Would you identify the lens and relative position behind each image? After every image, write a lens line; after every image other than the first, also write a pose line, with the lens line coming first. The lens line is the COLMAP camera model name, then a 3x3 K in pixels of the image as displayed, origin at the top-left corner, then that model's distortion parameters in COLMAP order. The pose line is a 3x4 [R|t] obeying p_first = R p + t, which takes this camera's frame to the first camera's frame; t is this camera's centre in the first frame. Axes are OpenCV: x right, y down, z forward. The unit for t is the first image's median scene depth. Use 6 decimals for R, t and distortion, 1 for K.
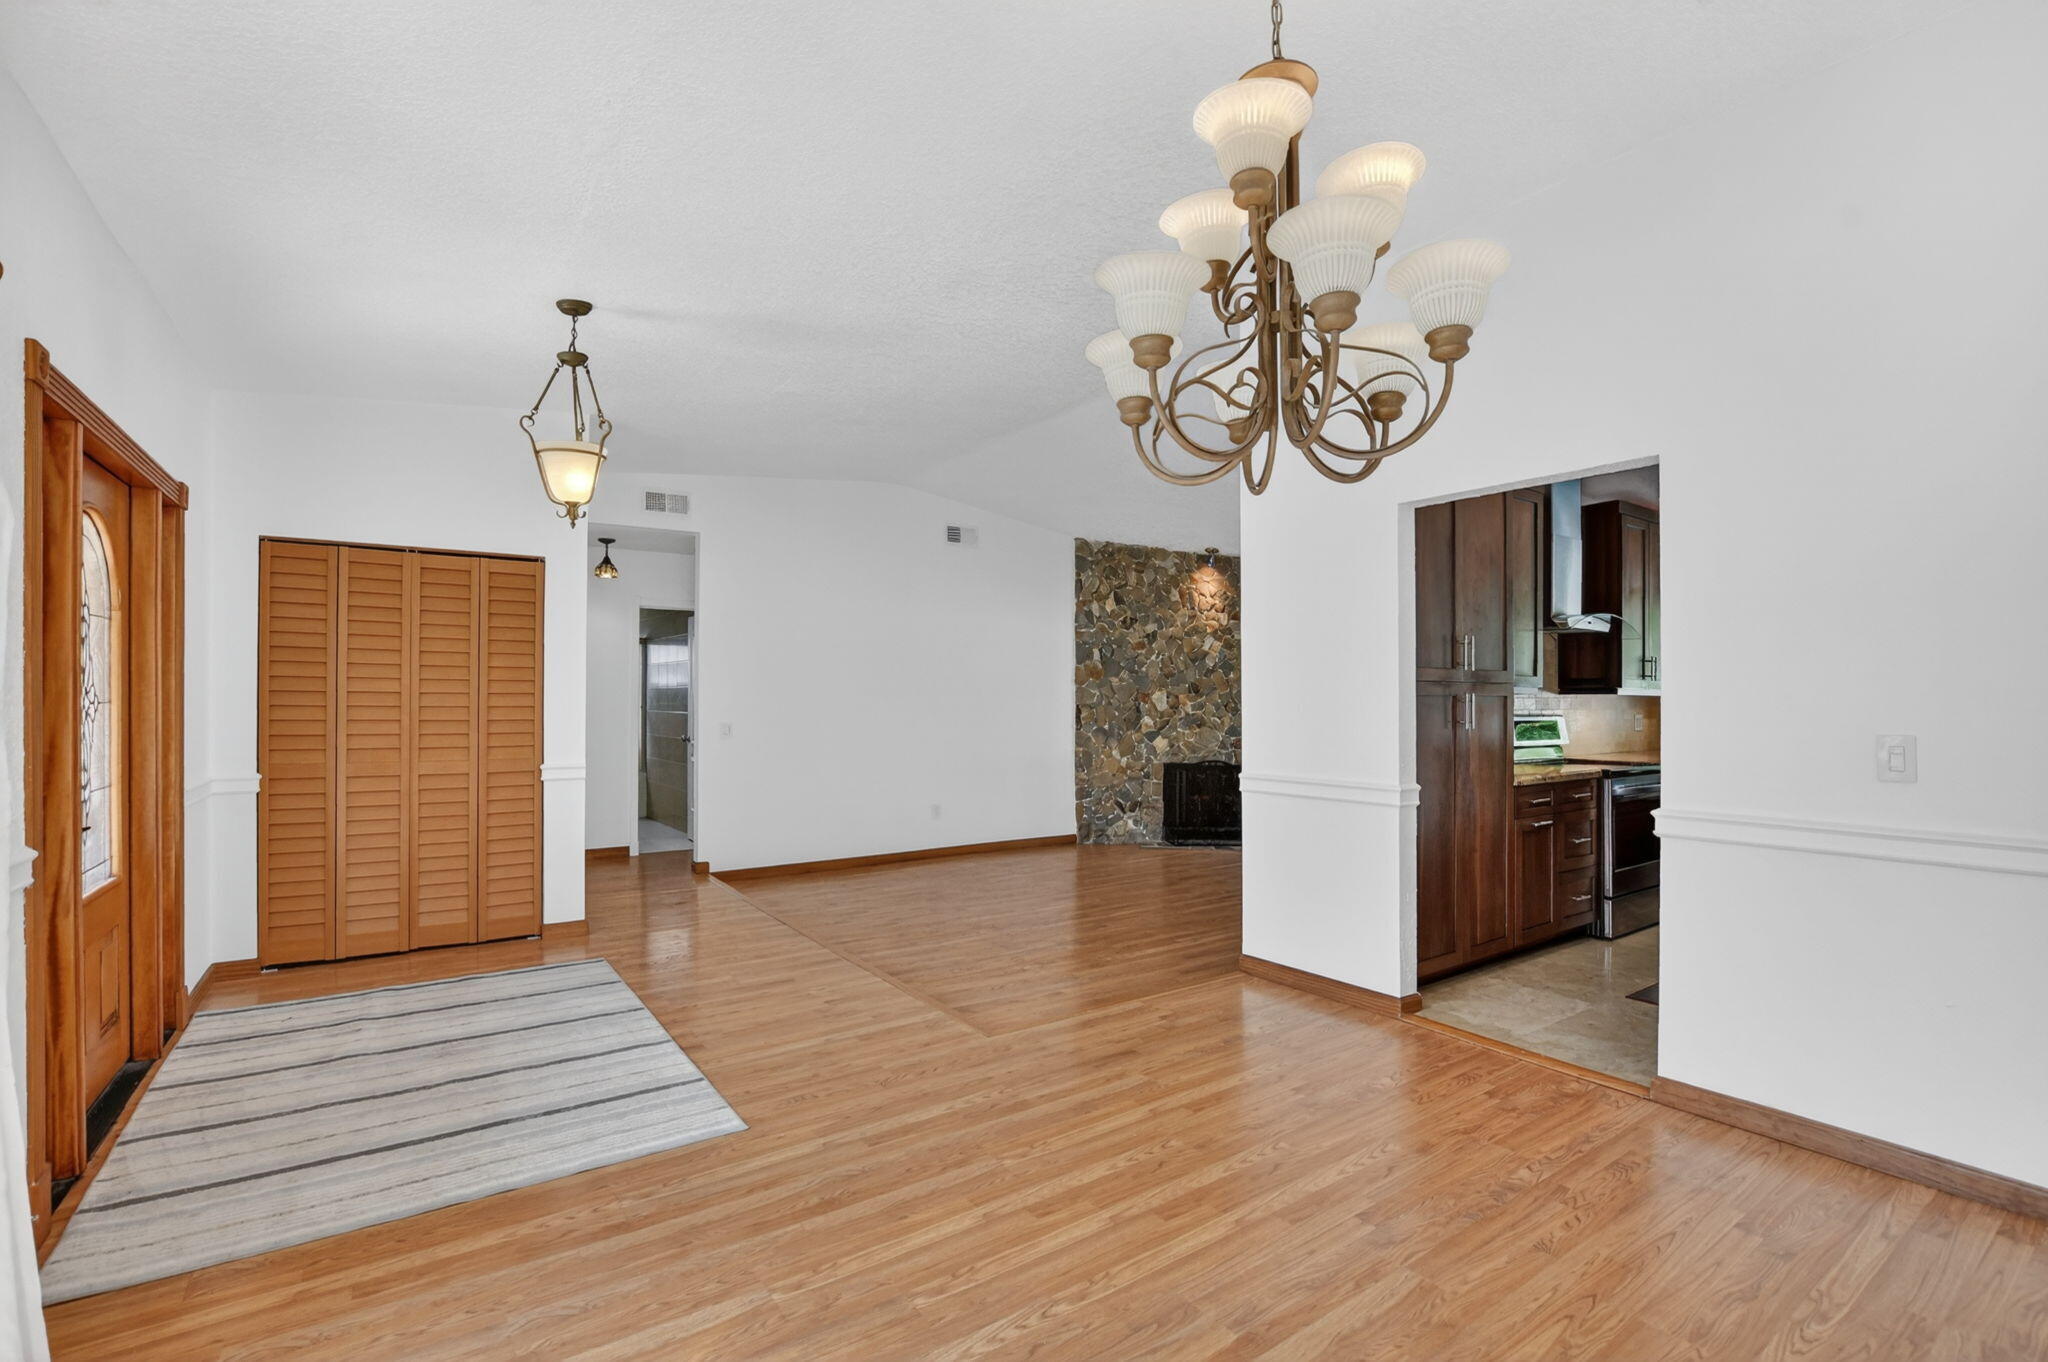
lens RADIAL K [[907.1, 0, 1014.6], [0, 907.1, 697.5], [0, 0, 1]] dist [-0.033193, 0.000270]
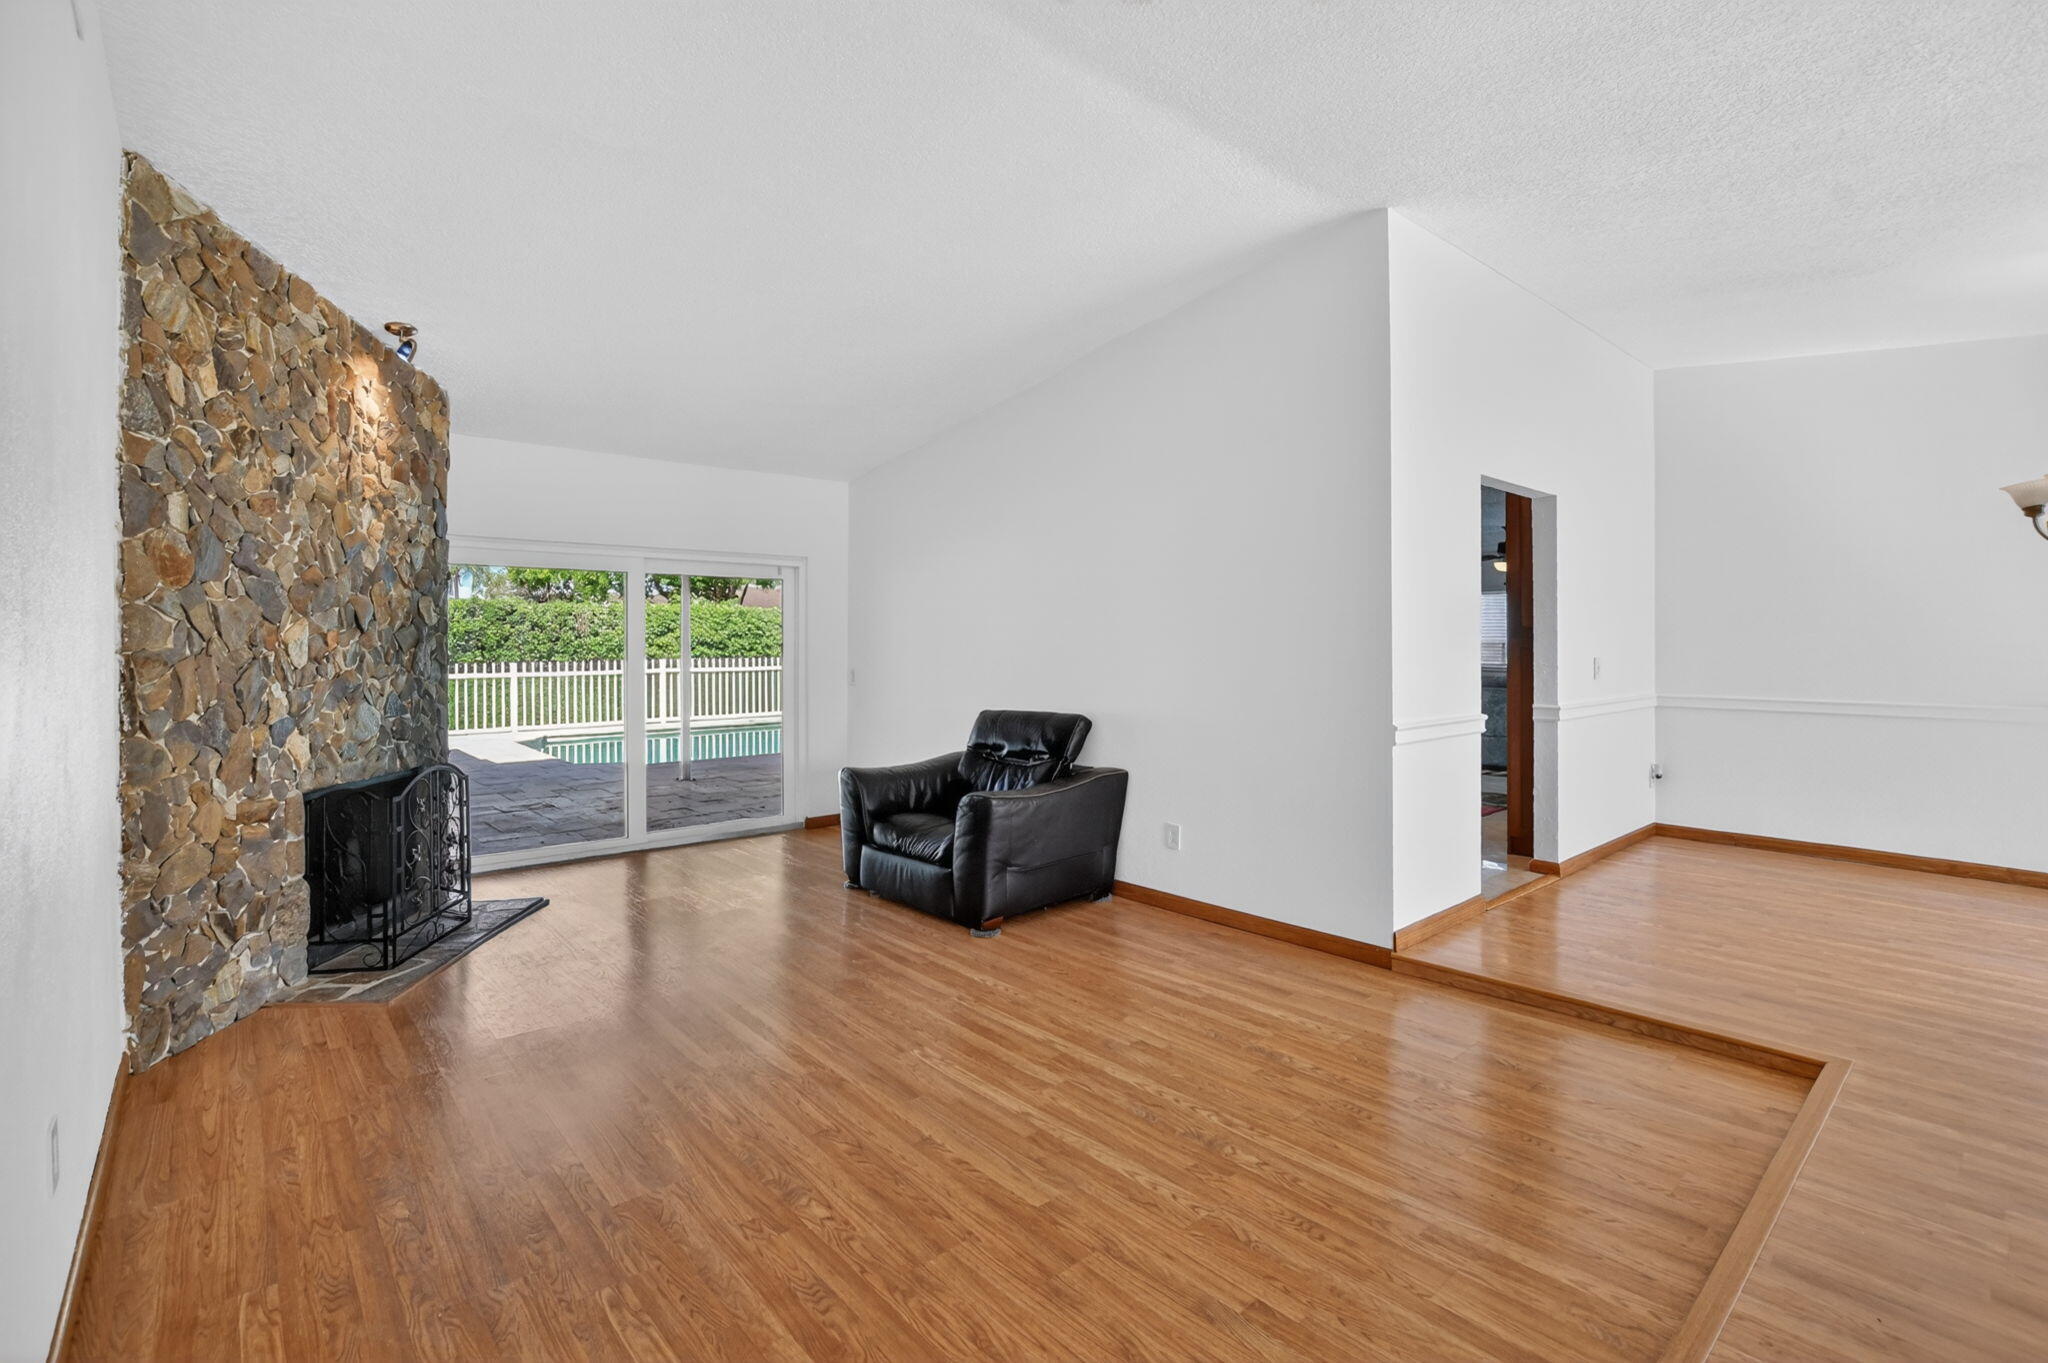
lens RADIAL K [[931.3, 0, 1022.6], [0, 931.3, 640.7], [0, 0, 1]] dist [-0.024768, -0.000007]
pose [[-0.102667, -0.002805, 0.994712, -0.292958], [0.000267, 0.999996, 0.002848, 0.000894], [-0.994716, 0.000558, -0.102666, 0.711309]]
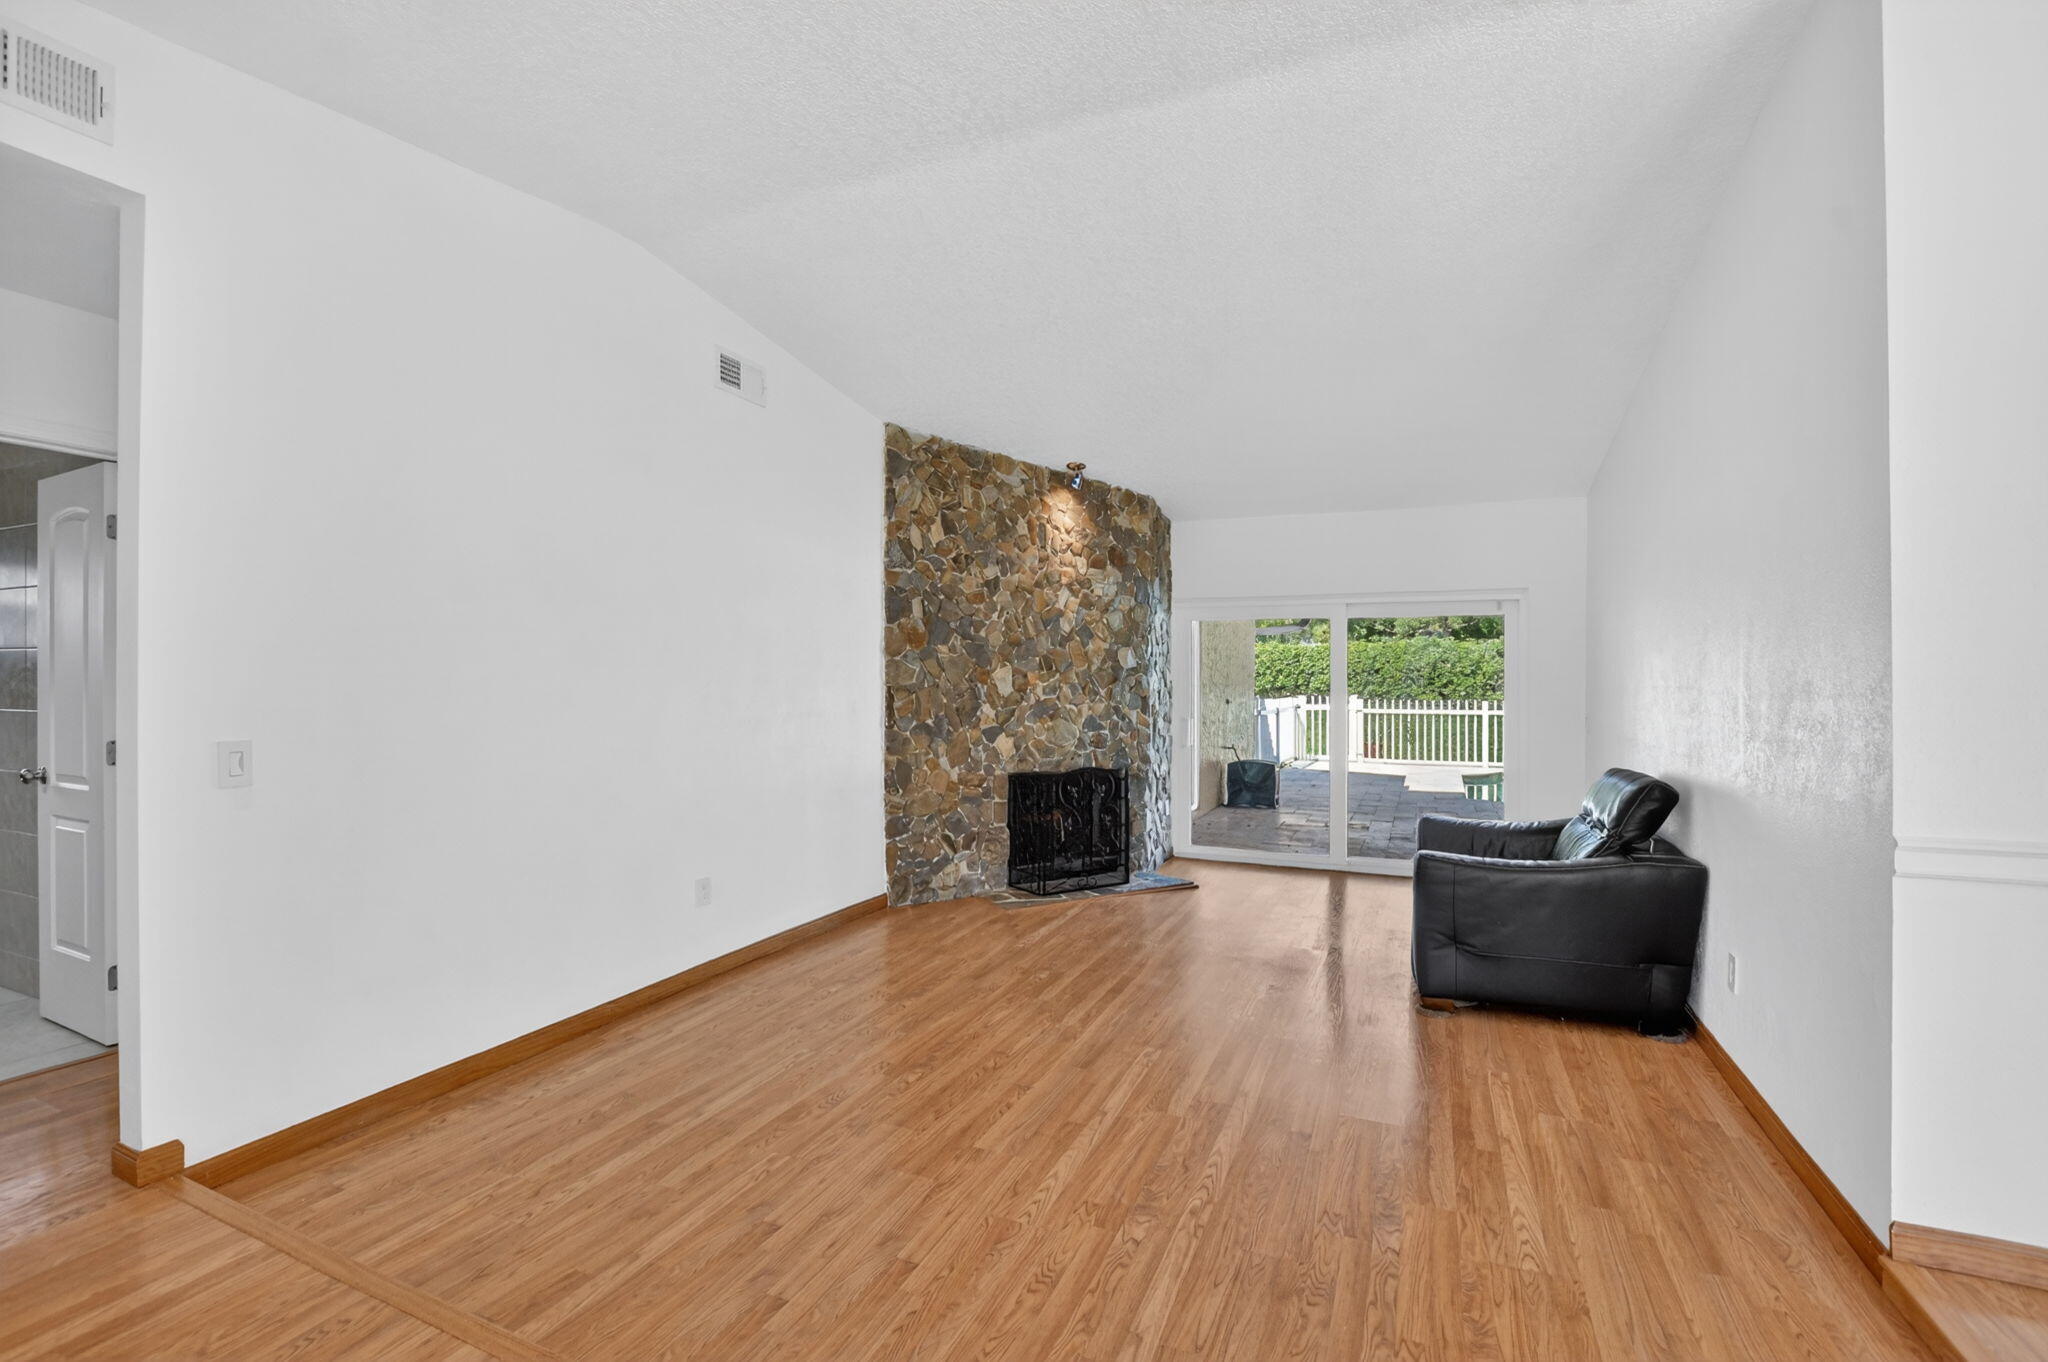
lens RADIAL K [[924.3, 0, 1024.0], [0, 924.3, 681.0], [0, 0, 1]] dist [-0.018039, 0.000709]
pose [[0.856557, -0.001722, 0.516050, -0.181646], [0.000225, 0.999996, 0.002964, 0.001611], [-0.516053, -0.002423, 0.856553, 0.402152]]
